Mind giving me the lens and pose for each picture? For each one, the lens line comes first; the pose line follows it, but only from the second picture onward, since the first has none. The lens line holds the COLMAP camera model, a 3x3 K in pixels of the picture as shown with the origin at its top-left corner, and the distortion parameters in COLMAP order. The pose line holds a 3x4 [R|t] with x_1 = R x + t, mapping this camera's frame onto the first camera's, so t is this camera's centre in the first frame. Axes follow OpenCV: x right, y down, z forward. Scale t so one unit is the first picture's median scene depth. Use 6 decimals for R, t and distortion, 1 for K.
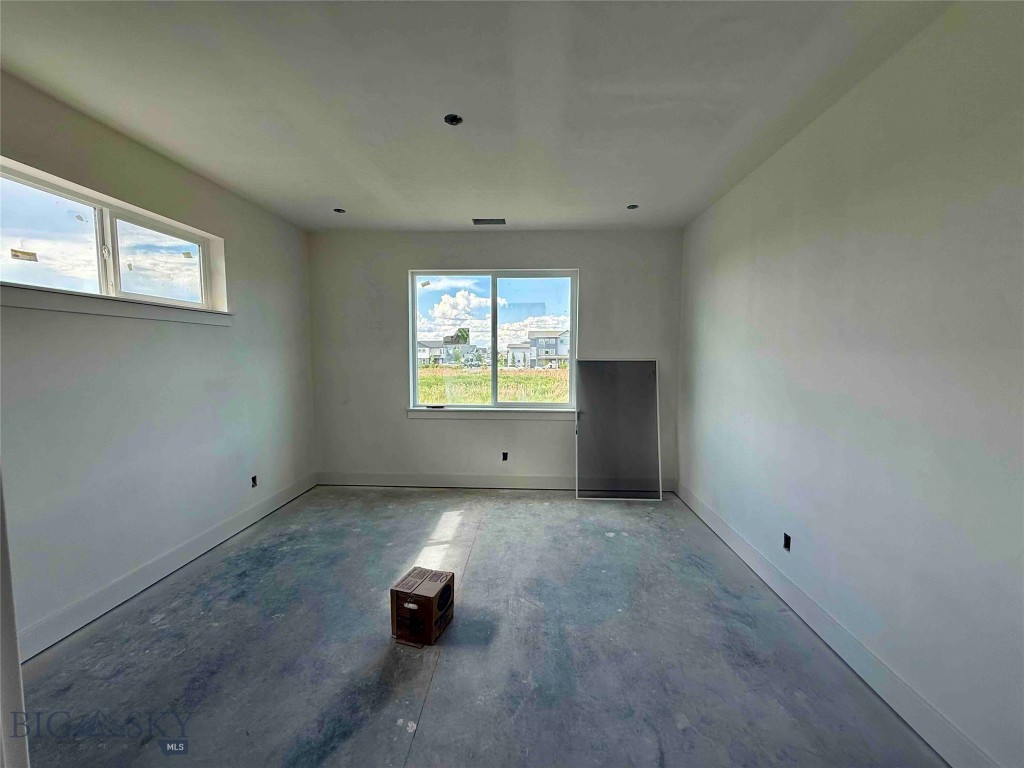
lens RADIAL K [[405.8, 0, 512.0], [0, 405.8, 384.0], [0, 0, 1]] dist [-0.003718, 0.000376]
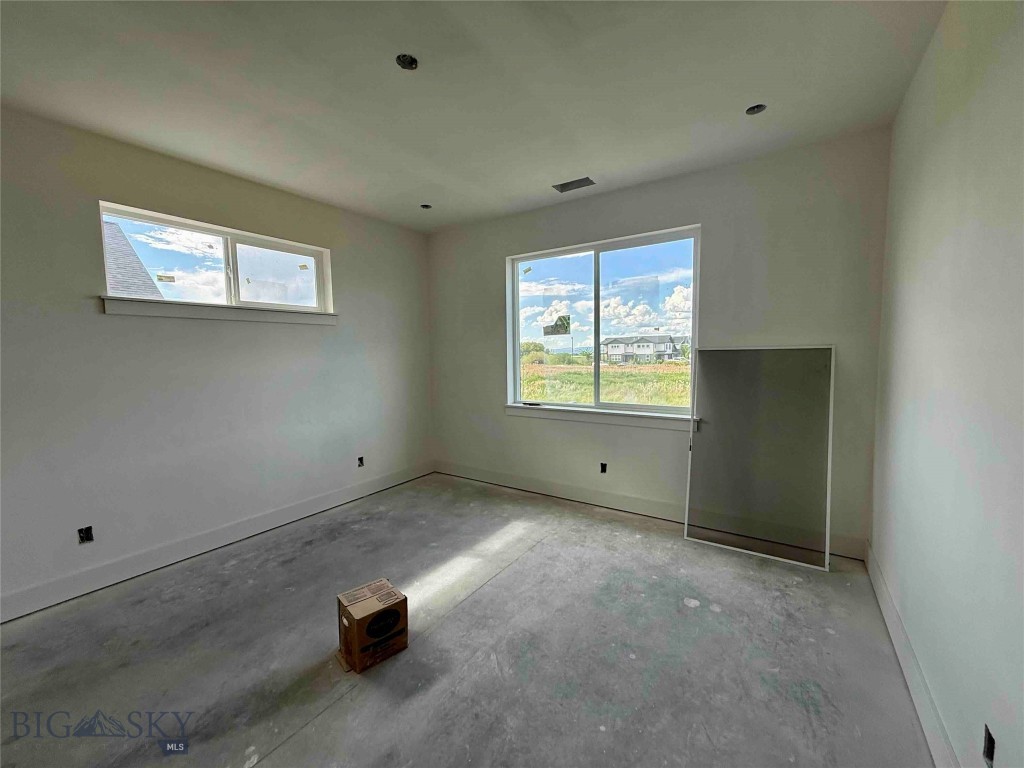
lens RADIAL K [[406.4, 0, 517.0], [0, 406.4, 384.2], [0, 0, 1]] dist [-0.001916, -0.000097]
pose [[0.857259, 0.023760, -0.514336, 0.285041], [-0.019023, 0.999714, 0.014477, -0.000850], [0.514533, -0.002626, 0.857466, 0.225332]]
